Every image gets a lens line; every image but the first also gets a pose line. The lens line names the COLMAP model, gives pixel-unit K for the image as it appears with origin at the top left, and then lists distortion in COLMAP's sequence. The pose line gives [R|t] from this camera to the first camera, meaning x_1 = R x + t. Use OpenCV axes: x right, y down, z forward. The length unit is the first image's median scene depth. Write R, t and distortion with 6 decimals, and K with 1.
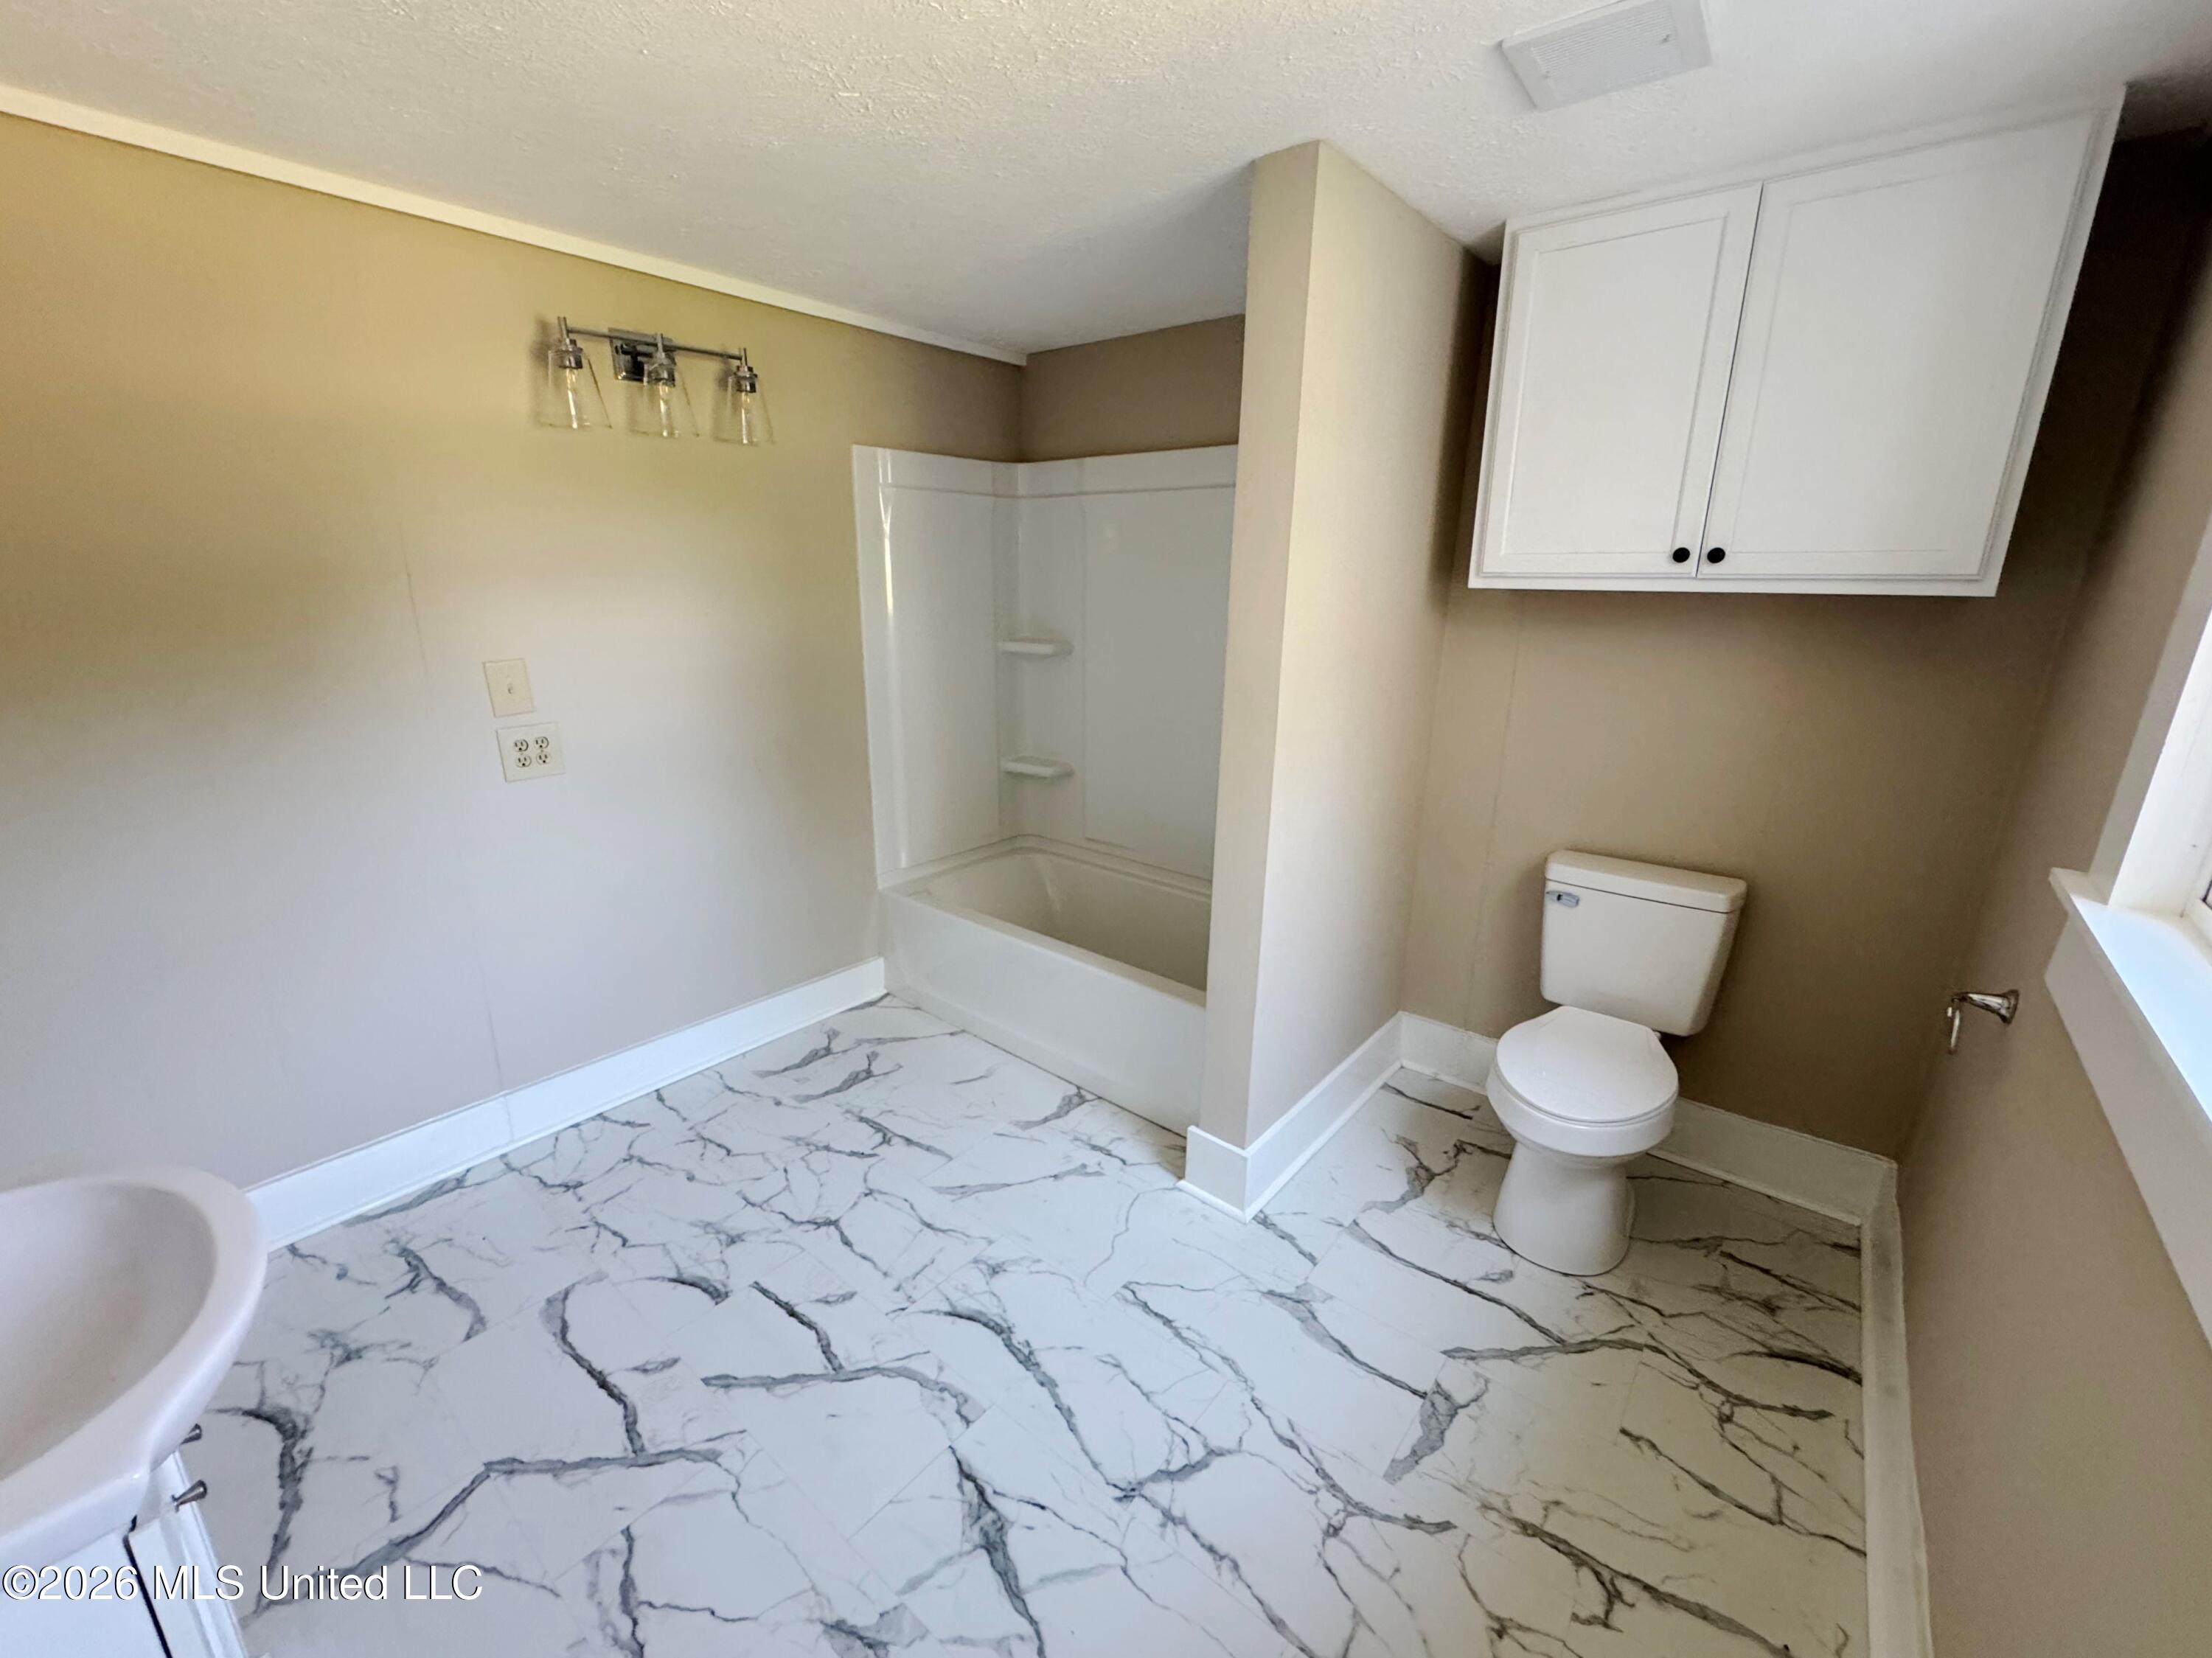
lens RADIAL K [[892.0, 0, 1115.3], [0, 892.0, 825.6], [0, 0, 1]] dist [0.000413, -0.000211]
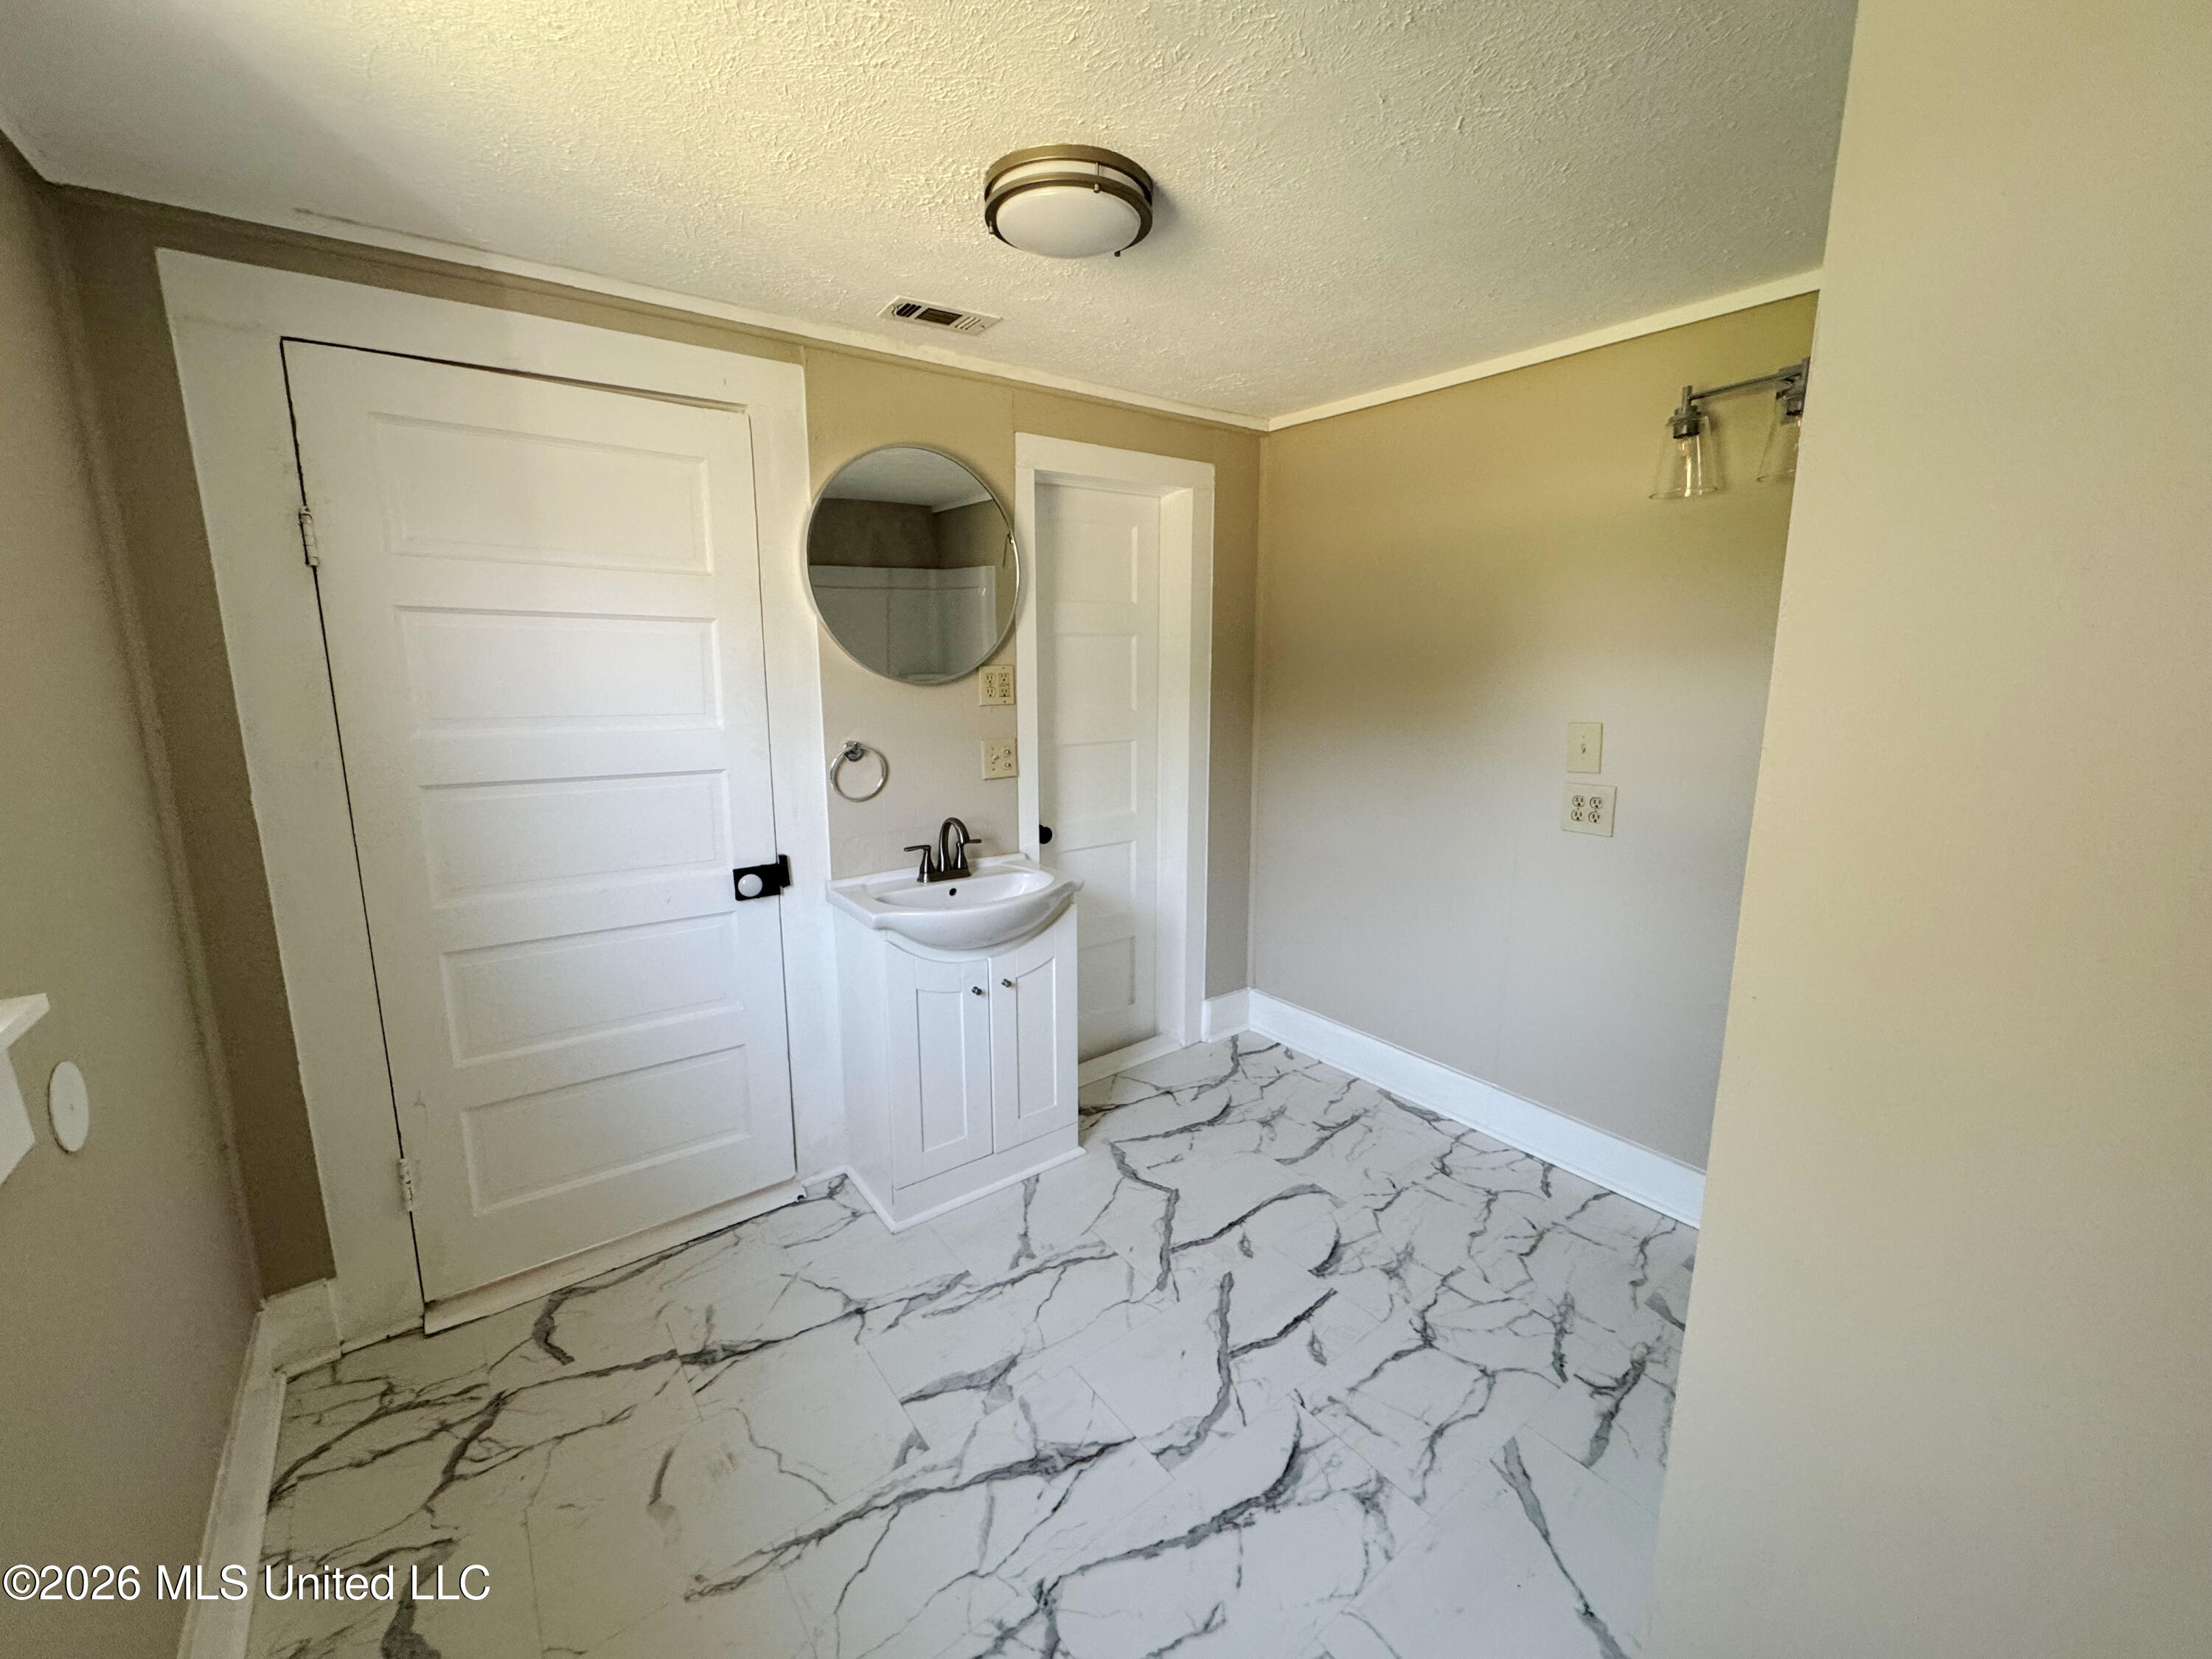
lens RADIAL K [[892.1, 0, 1114.4], [0, 892.1, 829.3], [0, 0, 1]] dist [0.000413, -0.000211]
pose [[-0.236184, 0.175548, -0.955720, 0.645984], [-0.262619, 0.935412, 0.236719, -0.210038], [0.935547, 0.306899, -0.174827, 0.849989]]
